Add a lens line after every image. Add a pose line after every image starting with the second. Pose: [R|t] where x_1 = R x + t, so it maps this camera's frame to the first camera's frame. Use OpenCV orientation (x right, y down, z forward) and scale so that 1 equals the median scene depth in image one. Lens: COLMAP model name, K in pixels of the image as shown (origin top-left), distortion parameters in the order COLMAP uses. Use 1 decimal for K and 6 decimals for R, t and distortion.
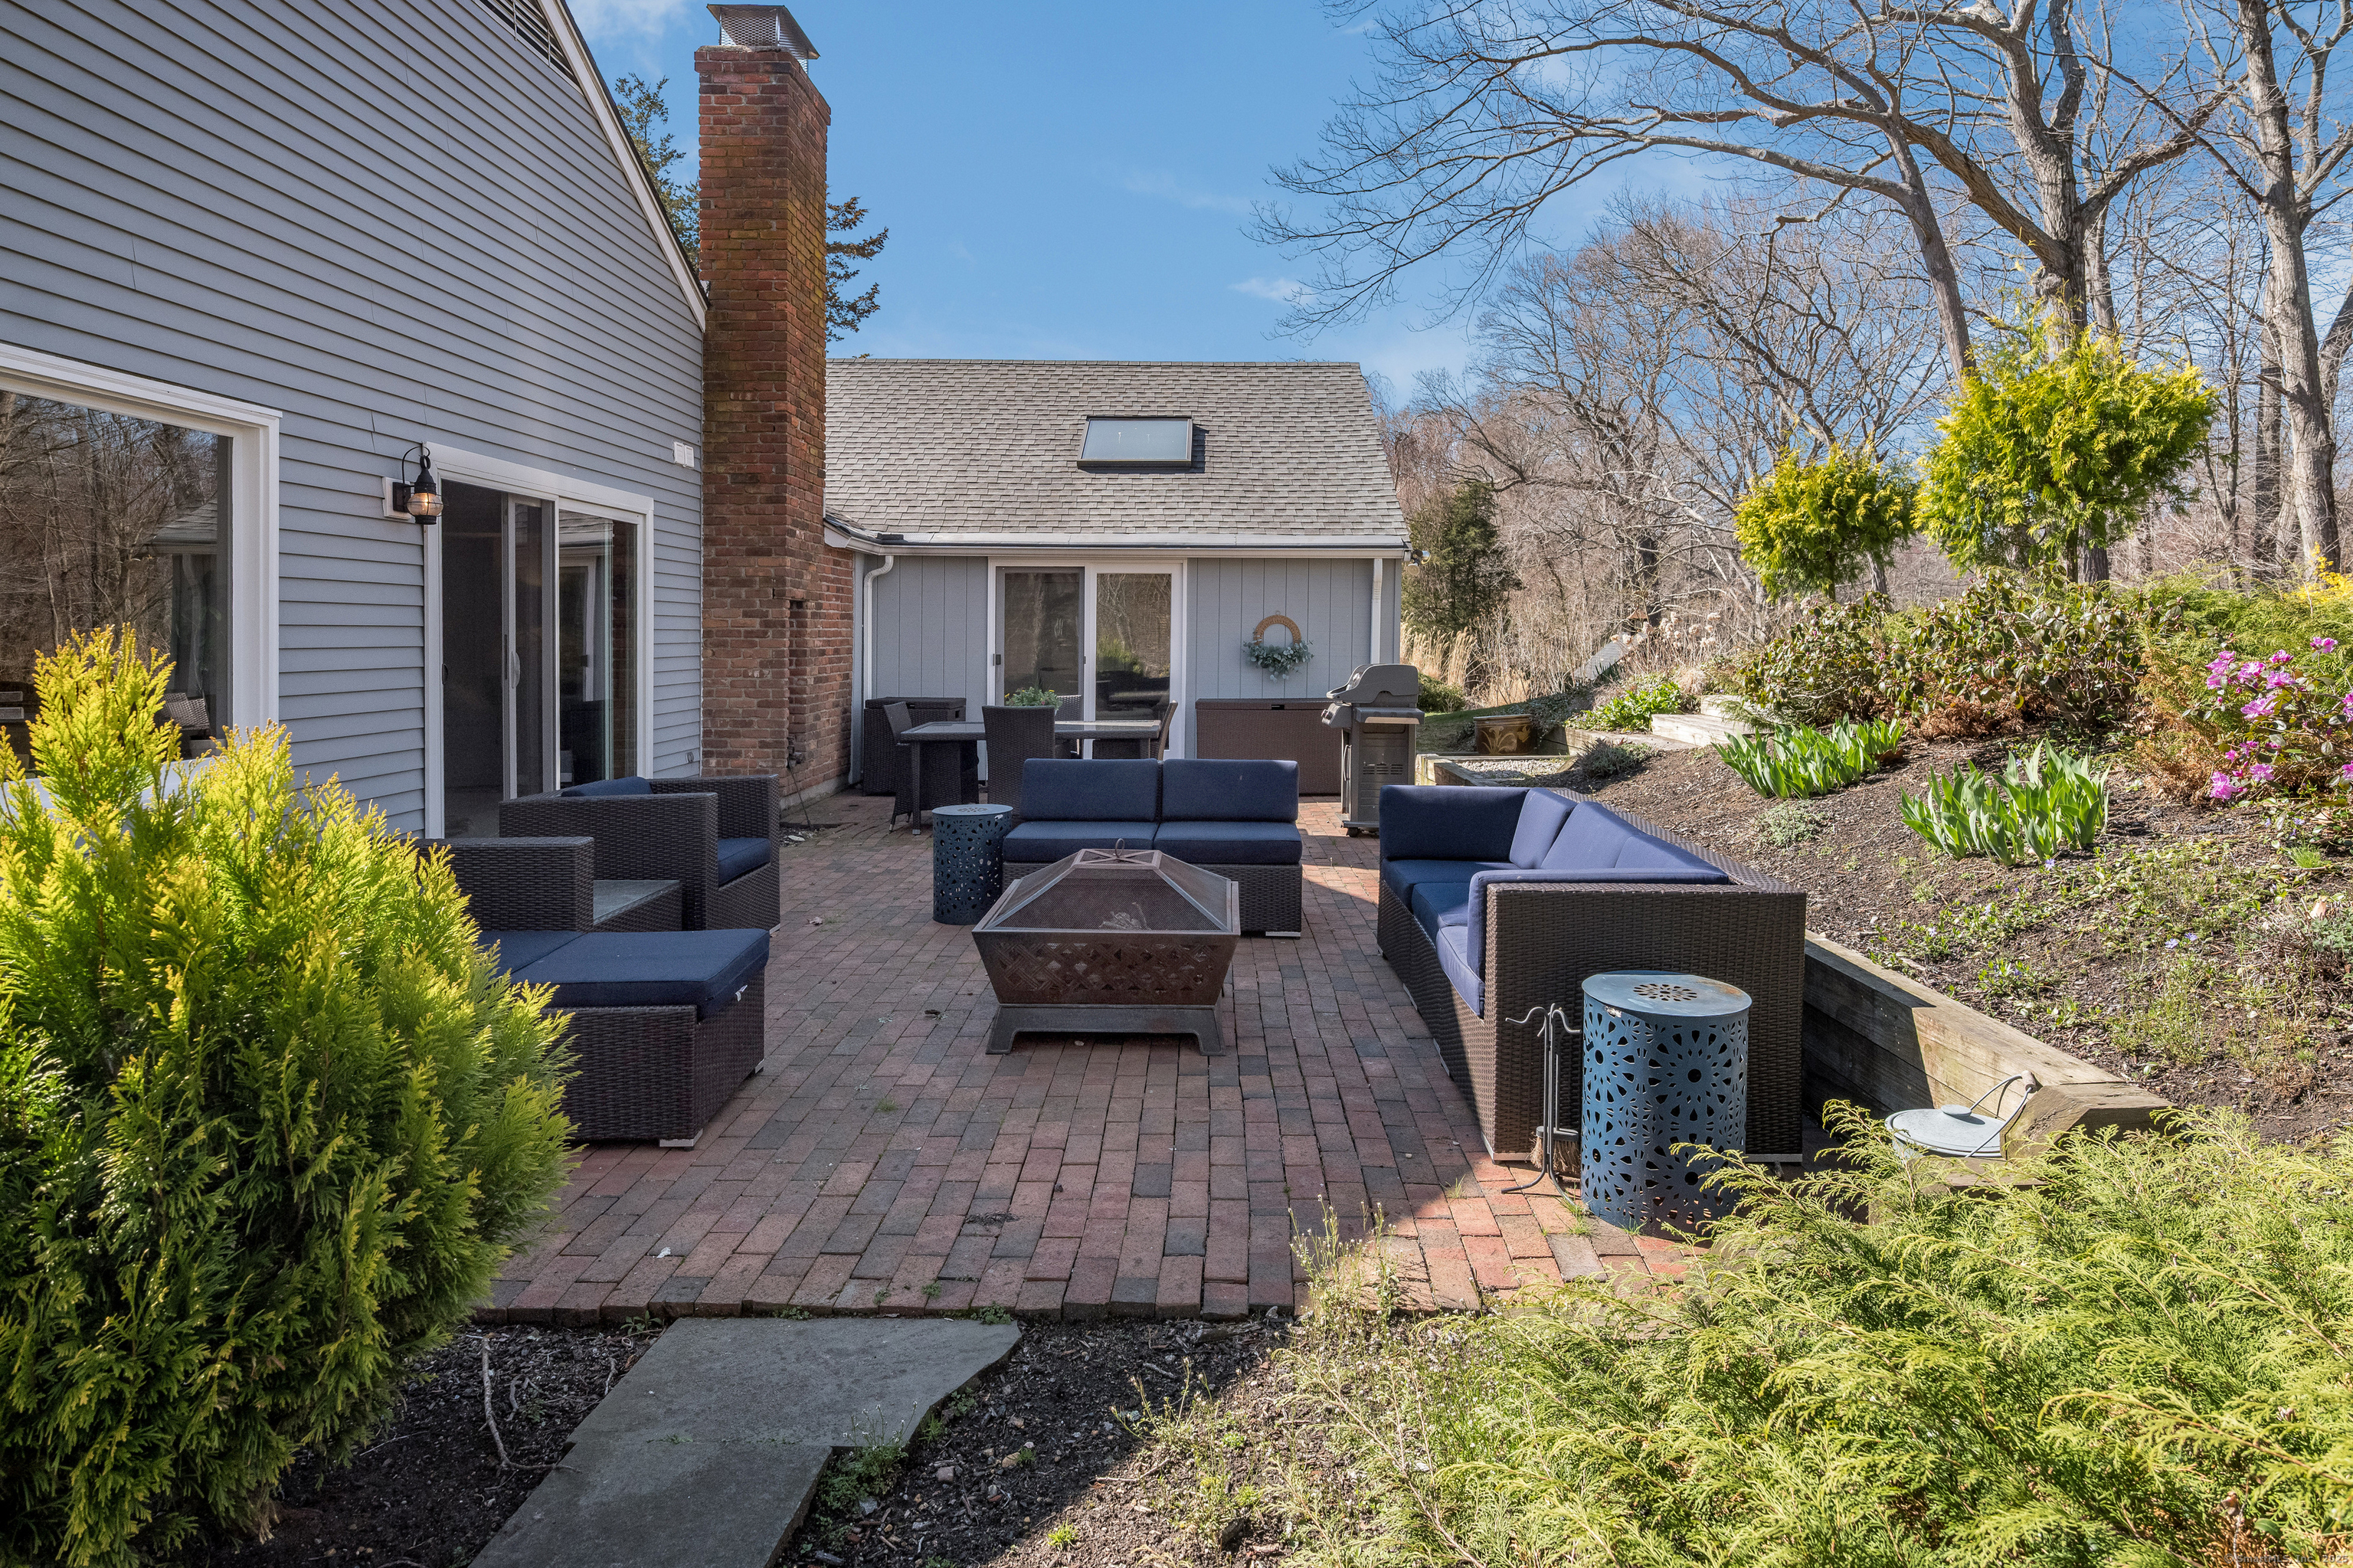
lens RADIAL K [[1336.5, 0, 1216.9], [0, 1336.5, 653.5], [0, 0, 1]] dist [-0.006486, 0.003012]
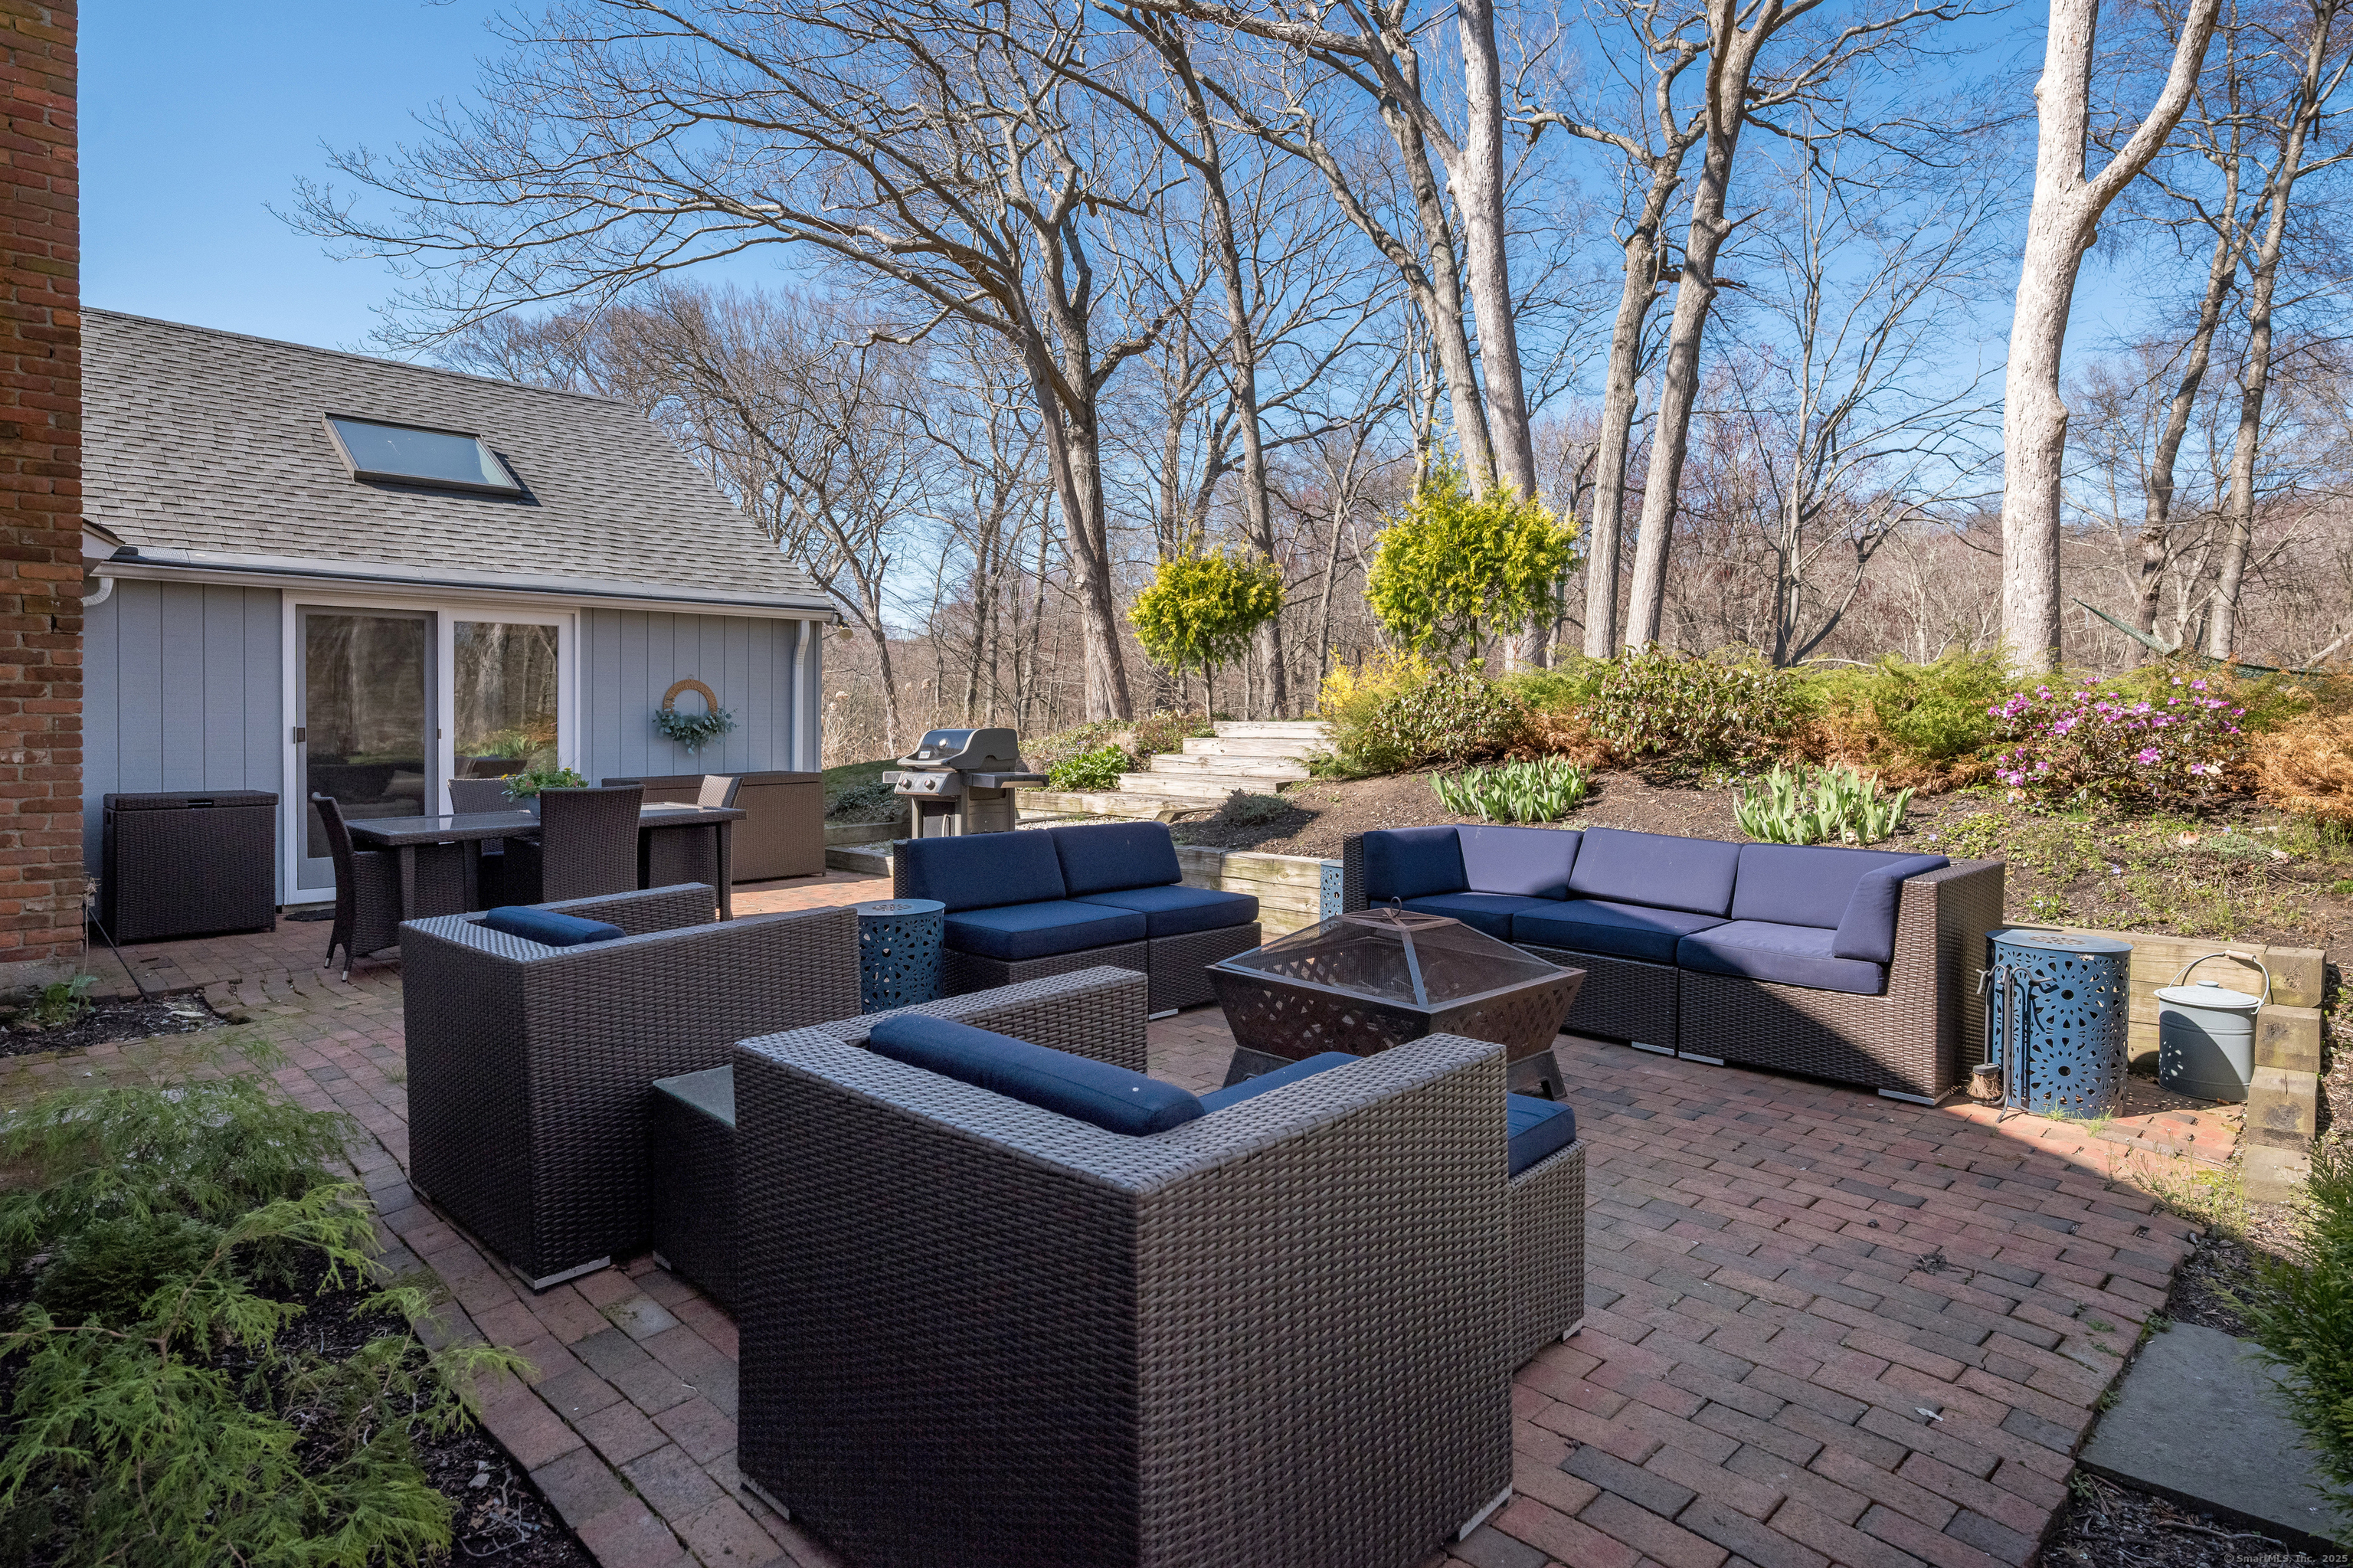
lens RADIAL K [[1251.5, 0, 1197.8], [0, 1251.5, 737.4], [0, 0, 1]] dist [0.005877, -0.002097]
pose [[0.708315, -0.014990, 0.705737, -0.299437], [0.013656, 0.999878, 0.007532, 0.007547], [-0.705764, 0.004302, 0.708434, 0.185368]]
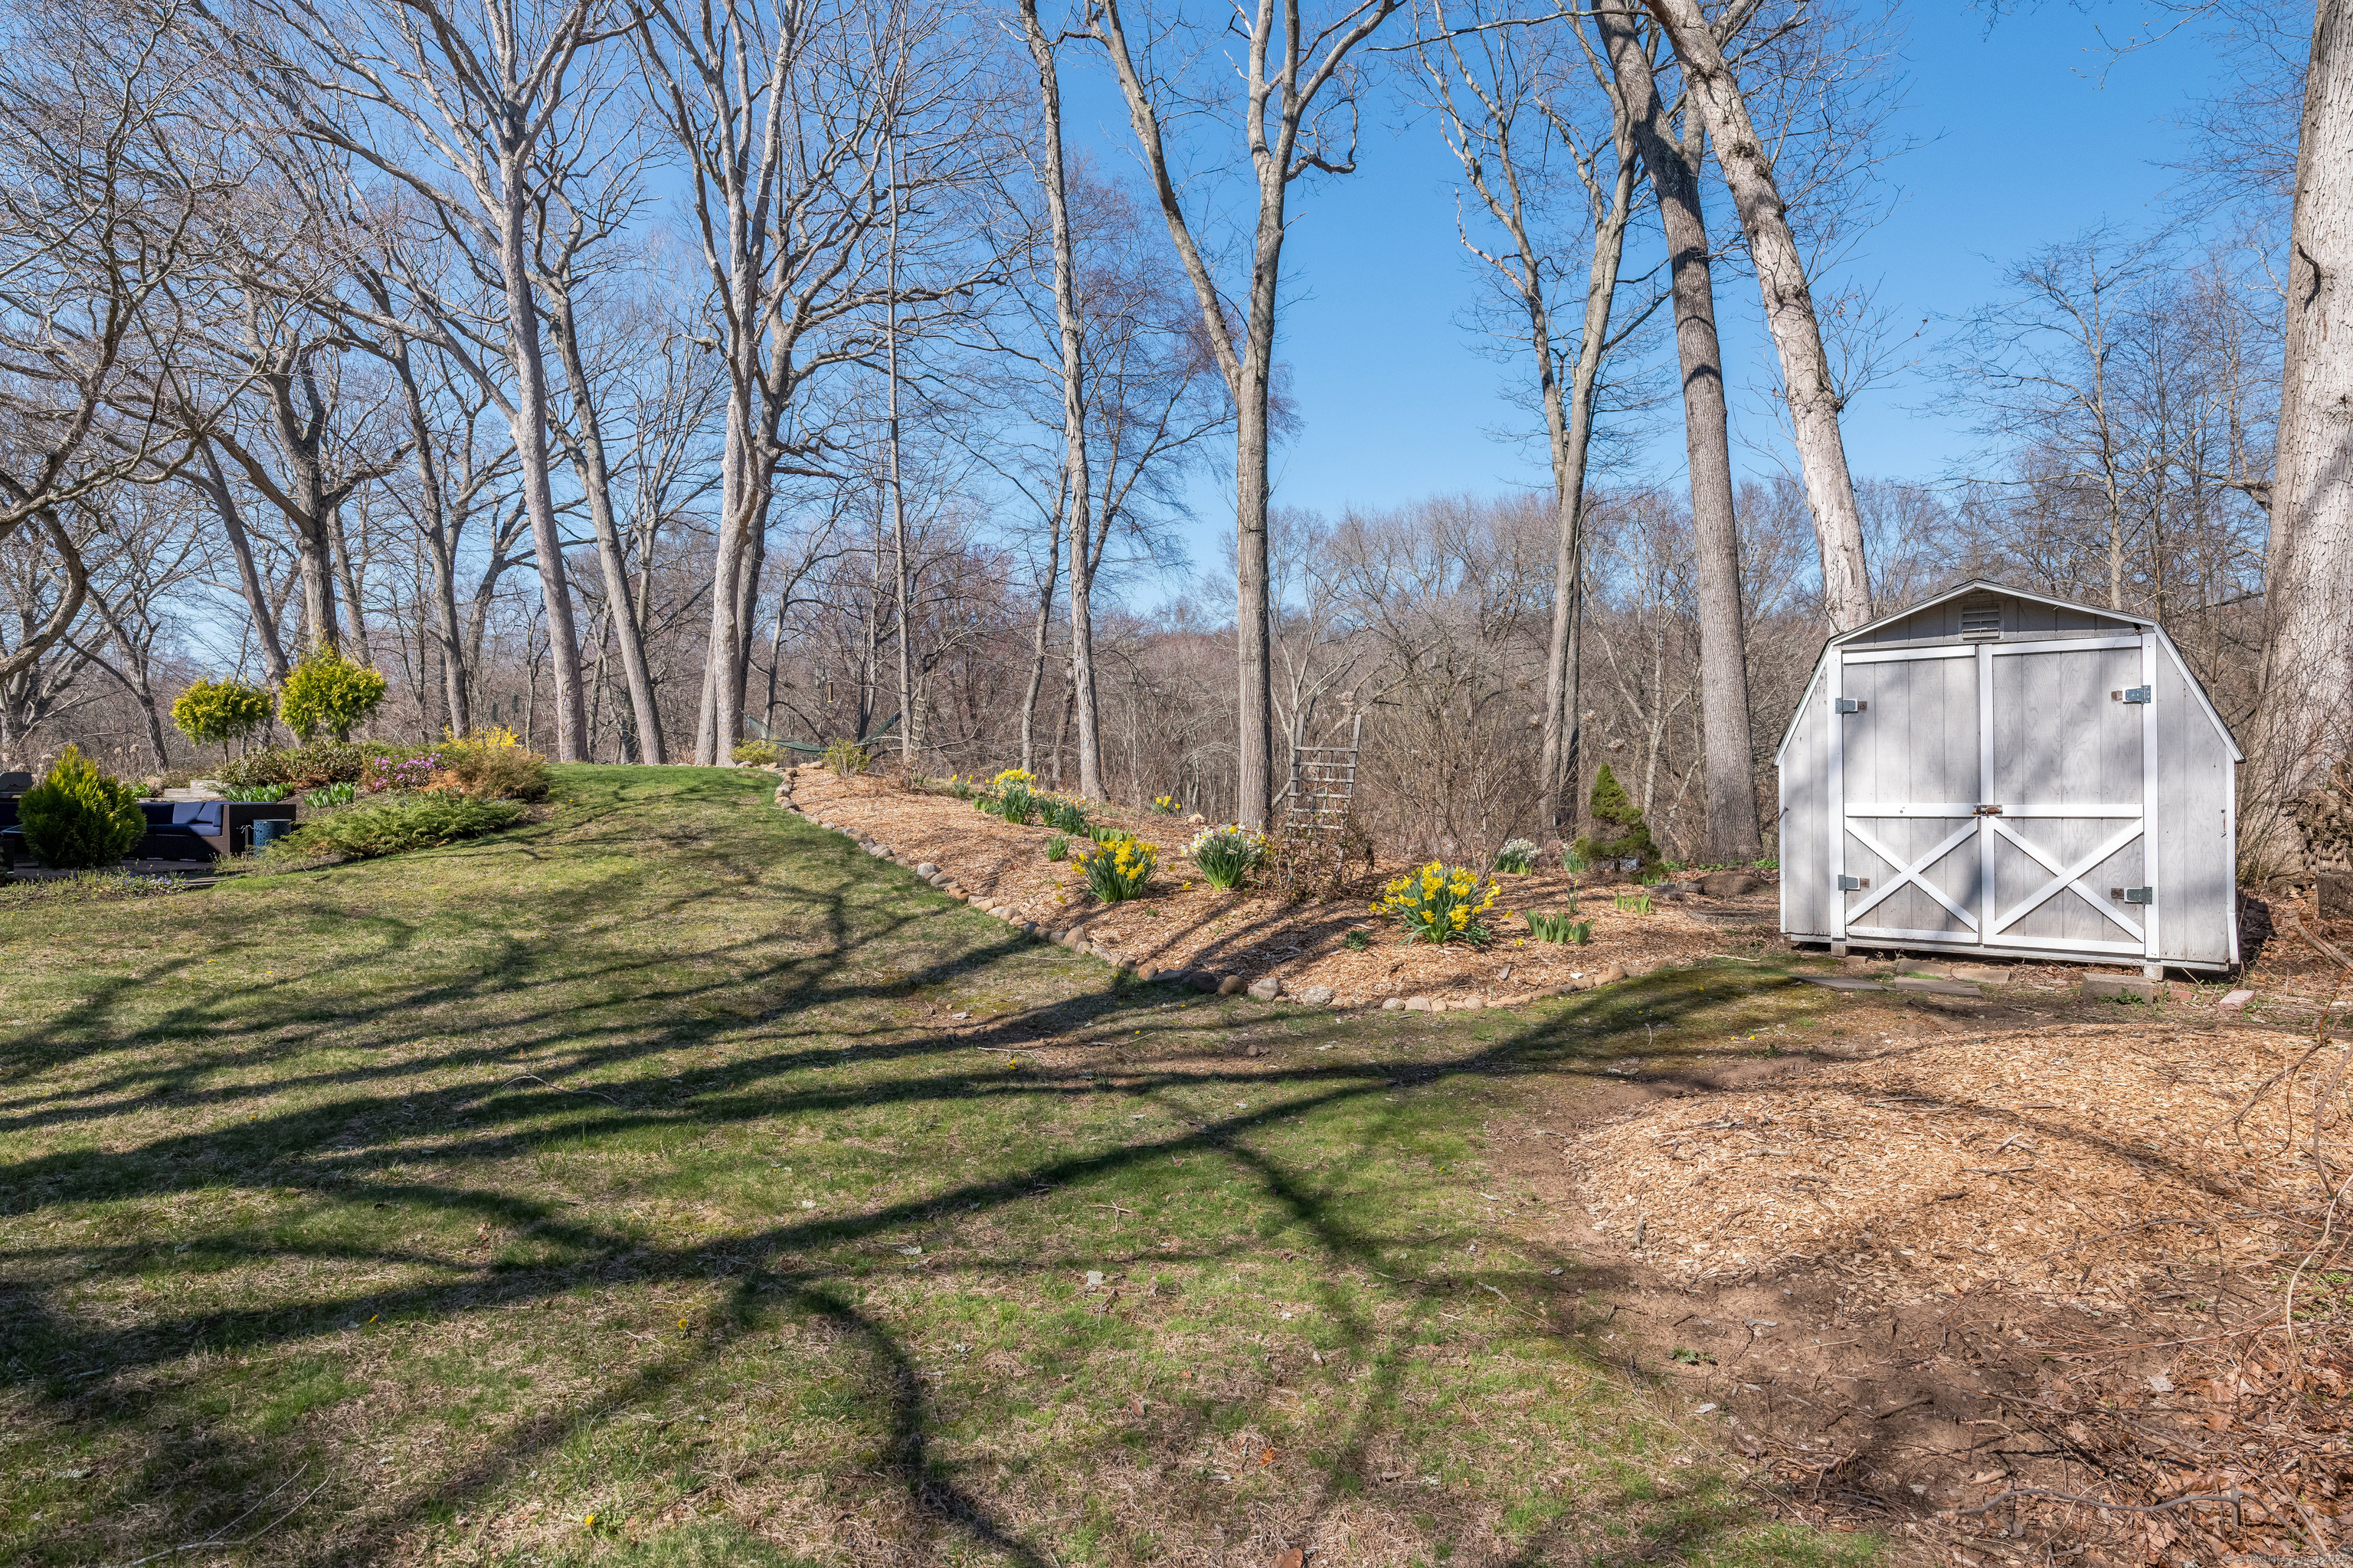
lens RADIAL K [[1251.5, 0, 1176.4], [0, 1251.5, 796.9], [0, 0, 1]] dist [0.005877, -0.002097]
pose [[0.385996, -0.015598, 0.922369, -0.738406], [0.019693, 0.999769, 0.008666, 0.050197], [-0.922290, 0.014819, 0.386214, -1.087004]]
